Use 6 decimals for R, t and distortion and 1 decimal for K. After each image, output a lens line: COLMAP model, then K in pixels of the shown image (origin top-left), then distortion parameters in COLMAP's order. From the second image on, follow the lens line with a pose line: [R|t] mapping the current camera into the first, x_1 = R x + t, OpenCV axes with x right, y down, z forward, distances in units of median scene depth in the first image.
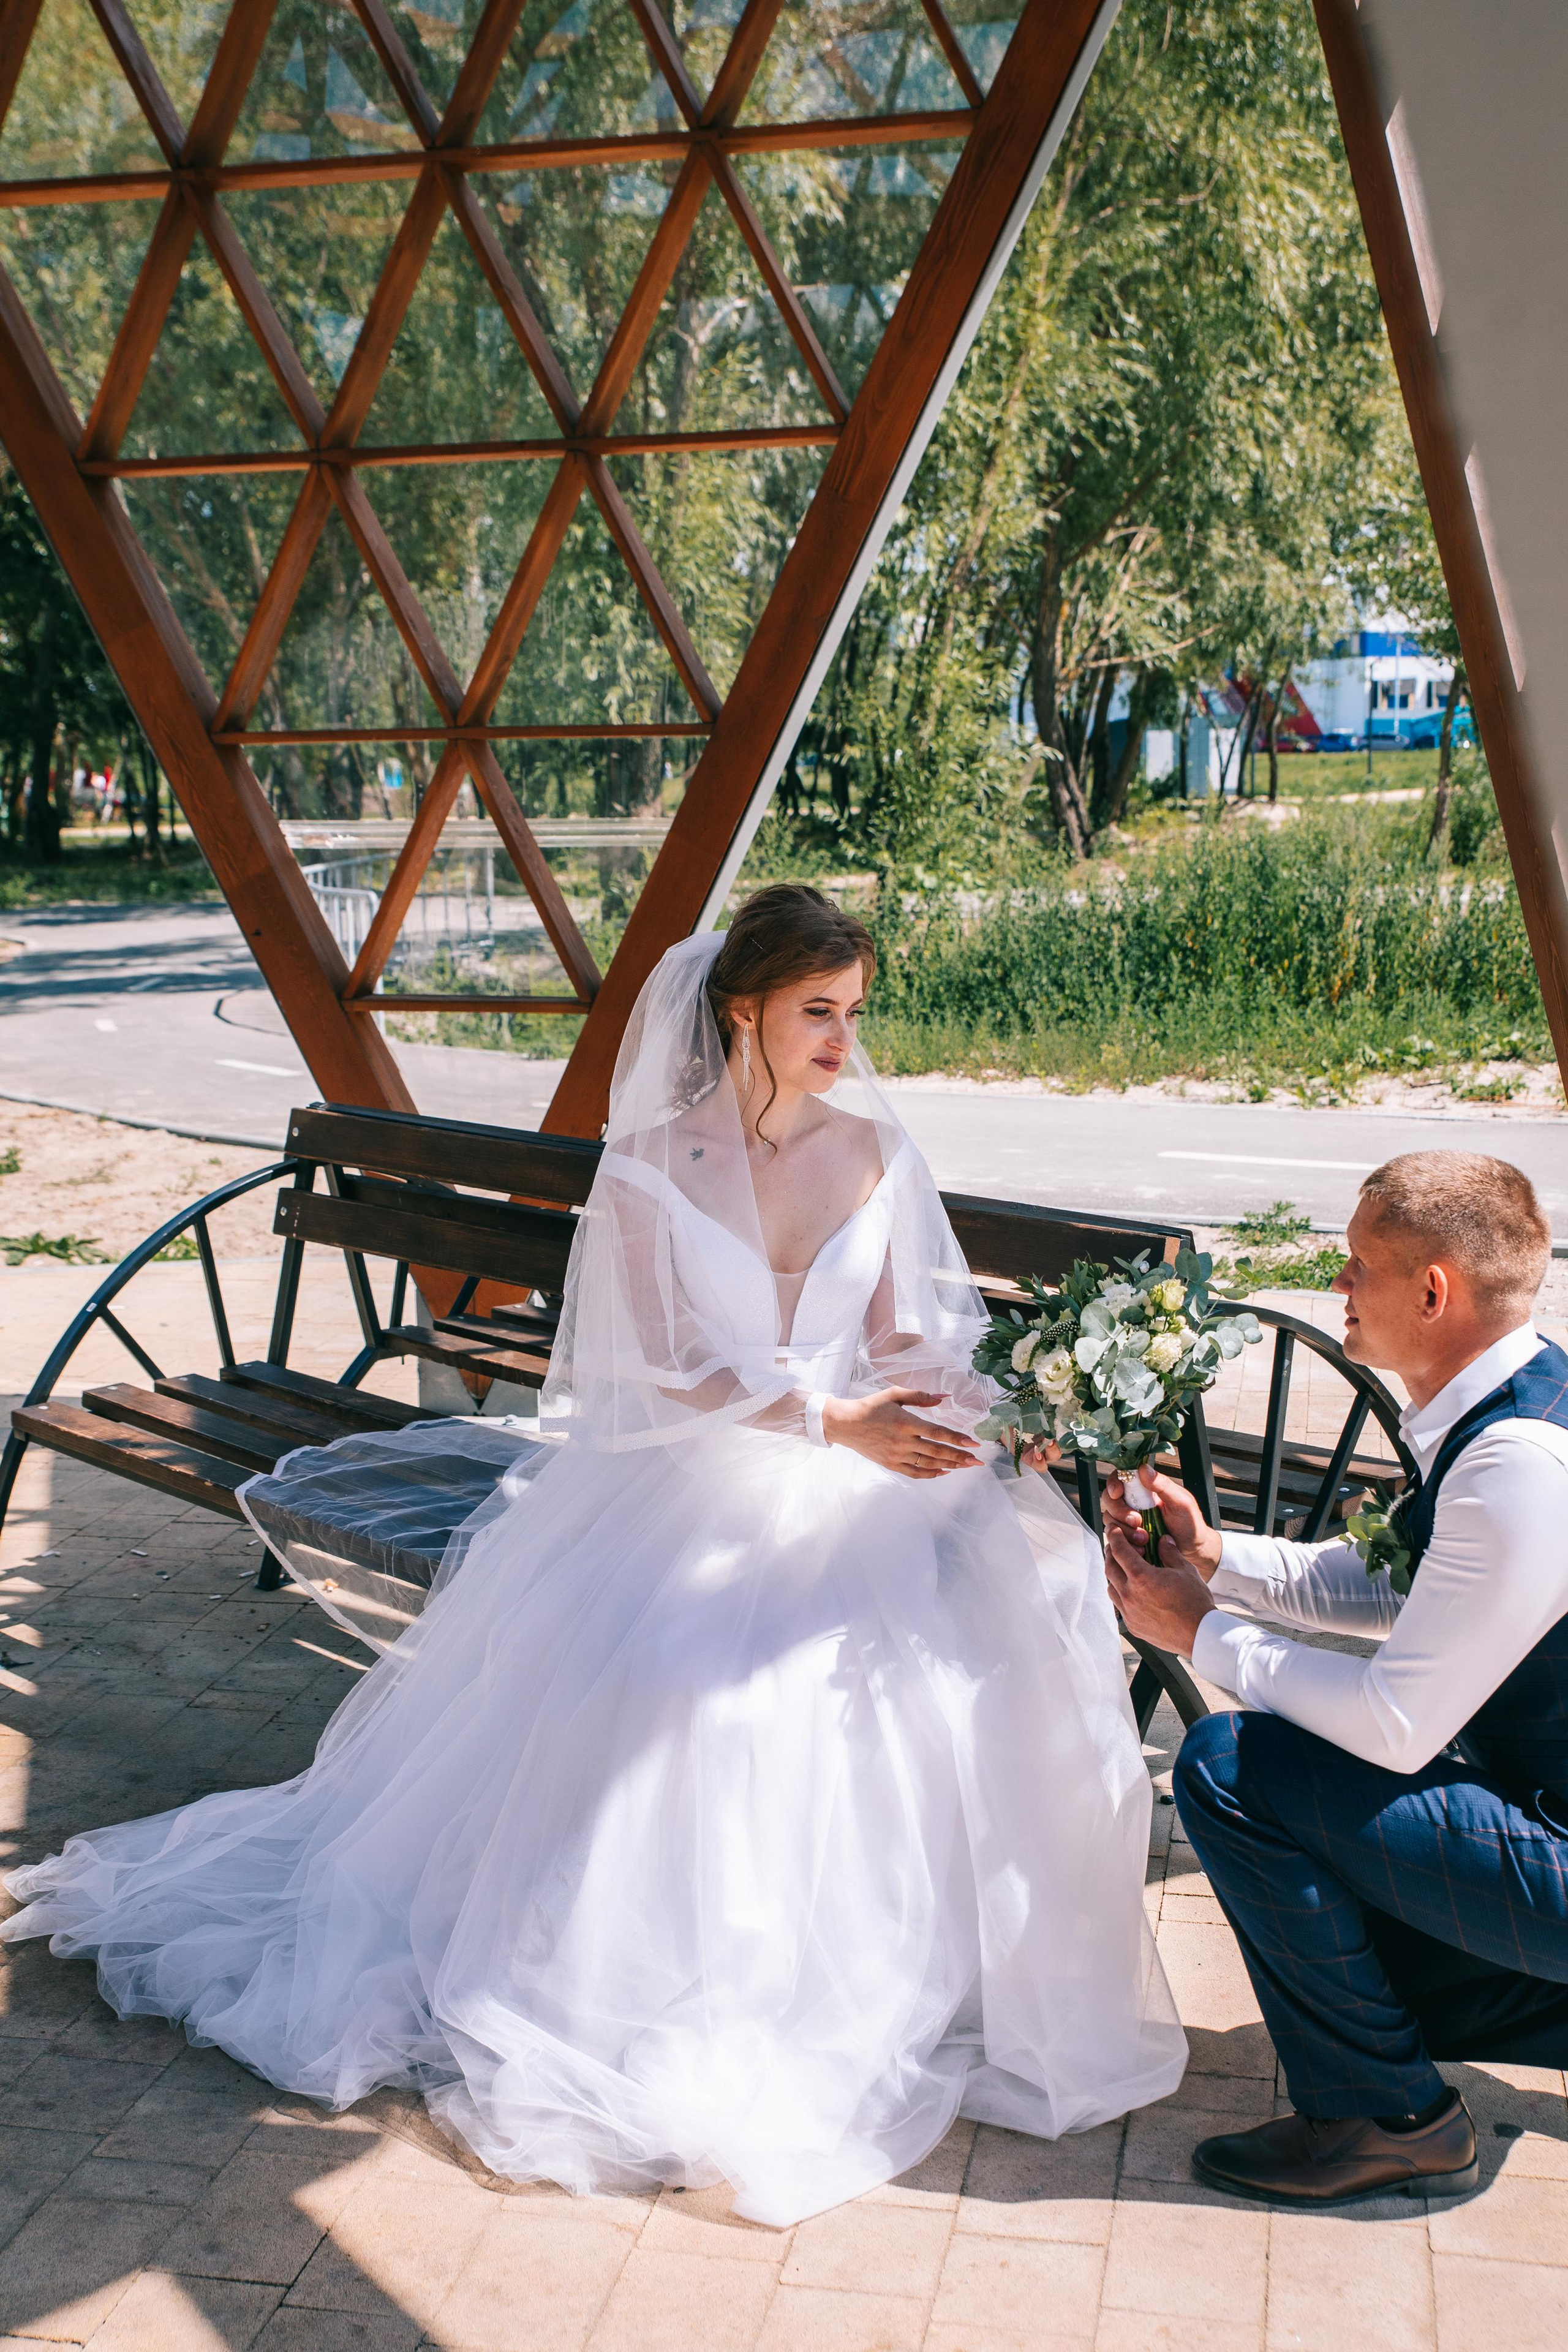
lens RADIAL K [[2635.6, 0, 784.0], [0, 2635.6, 1176.0], [0, 0, 1]] dist [-0.005233, 0.010681]
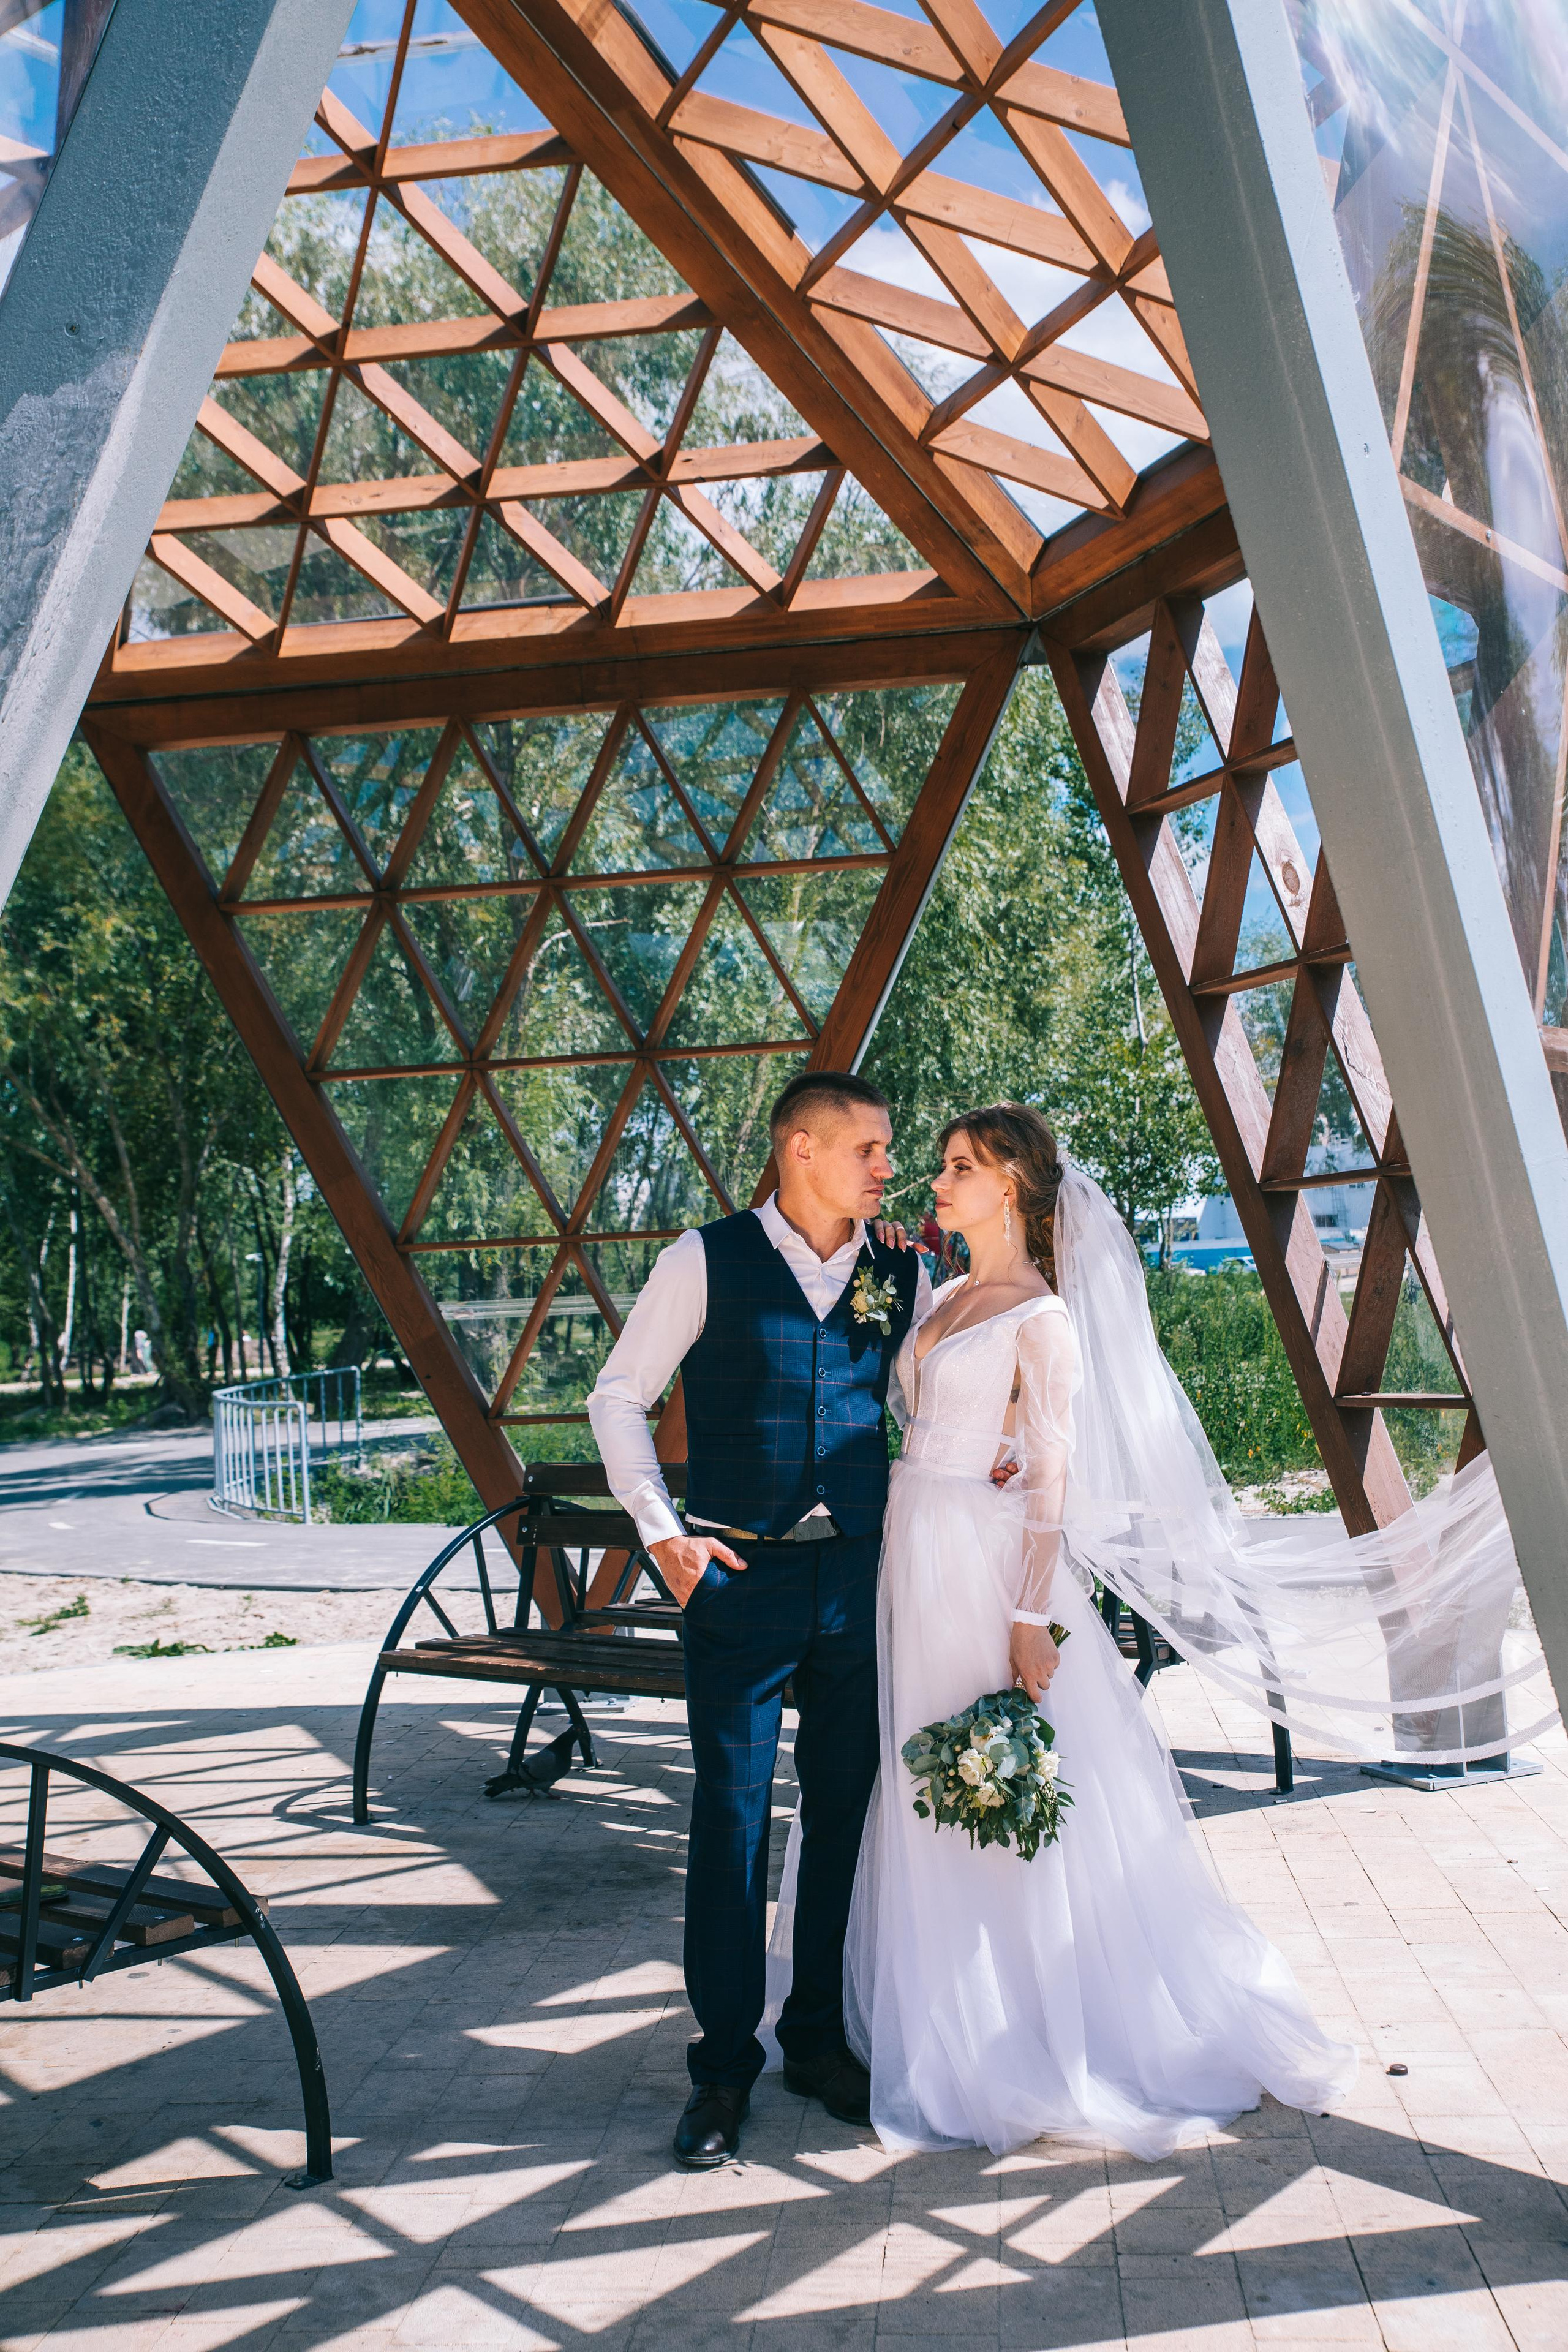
lens RADIAL K [[2532.7, 0, 784.0], [0, 2532.7, 1176.0], [0, 0, 1]] dist [-0.020045, 0.012336]
pose [[0.991257, -0.028832, 0.128755, -0.095595], [0.055412, 0.976574, -0.207925, 0.055547], [-0.119744, 0.213242, 0.969633, -0.227538]]
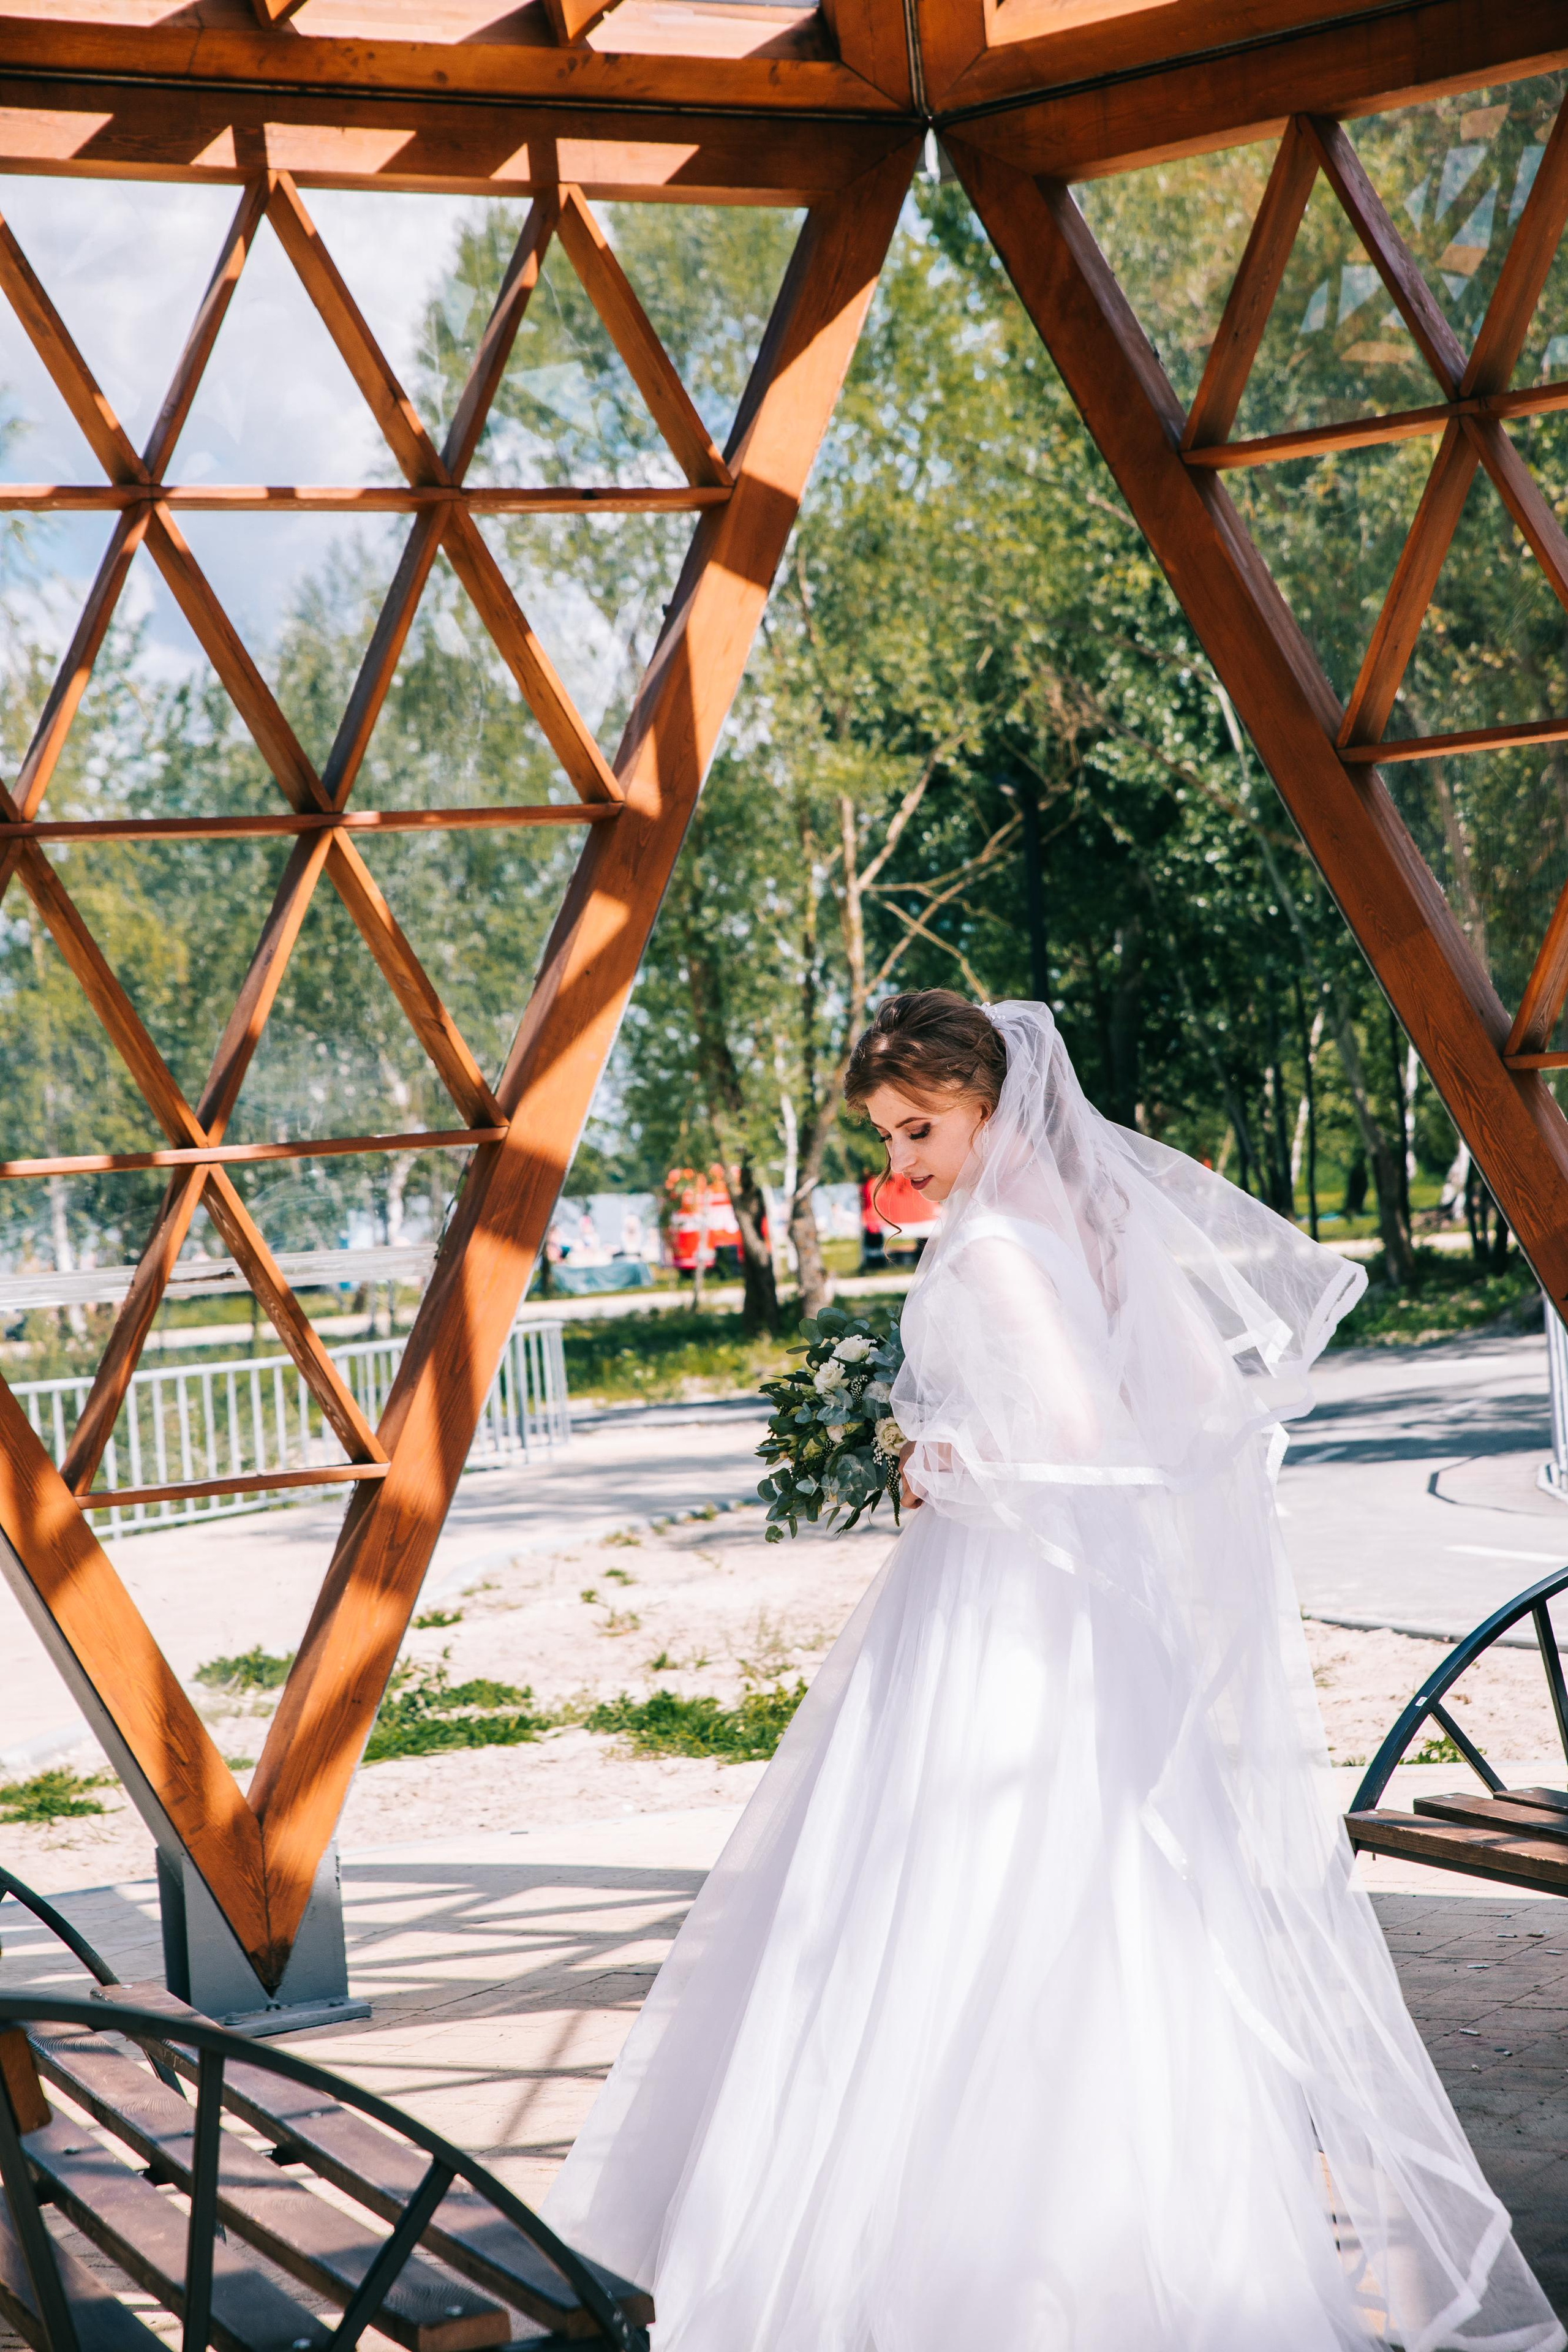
lens RADIAL K [[4522.0, 0, 784.0], [0, 4522.0, 1176.0], [0, 0, 1]] dist [0.276363, 0.285044]
pose [[0.944496, -0.049311, -0.324801, 0.015607], [0.000371, 0.988831, -0.149042, 0.042177], [0.328523, 0.140649, 0.933965, -0.208262]]
